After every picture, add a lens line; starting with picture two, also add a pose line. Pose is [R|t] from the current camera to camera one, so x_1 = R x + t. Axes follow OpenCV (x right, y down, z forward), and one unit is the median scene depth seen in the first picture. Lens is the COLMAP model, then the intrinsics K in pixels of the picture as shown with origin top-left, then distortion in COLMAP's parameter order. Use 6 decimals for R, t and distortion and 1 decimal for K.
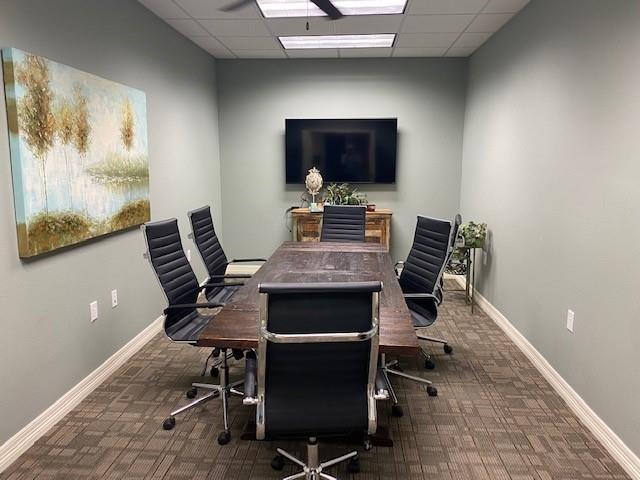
lens RADIAL K [[496.7, 0, 320.0], [0, 496.7, 240.0], [0, 0, 1]] dist [0.008966, 0.005299]
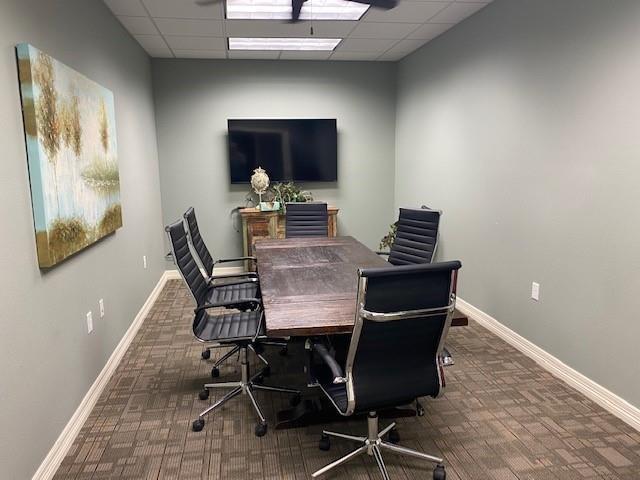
lens RADIAL K [[496.7, 0, 320.0], [0, 496.7, 240.0], [0, 0, 1]] dist [0.008966, 0.005299]
pose [[0.973725, -0.058163, 0.220176, -0.243666], [0.058489, 0.998275, 0.005044, 0.007534], [-0.220090, 0.007967, 0.975447, -0.026705]]
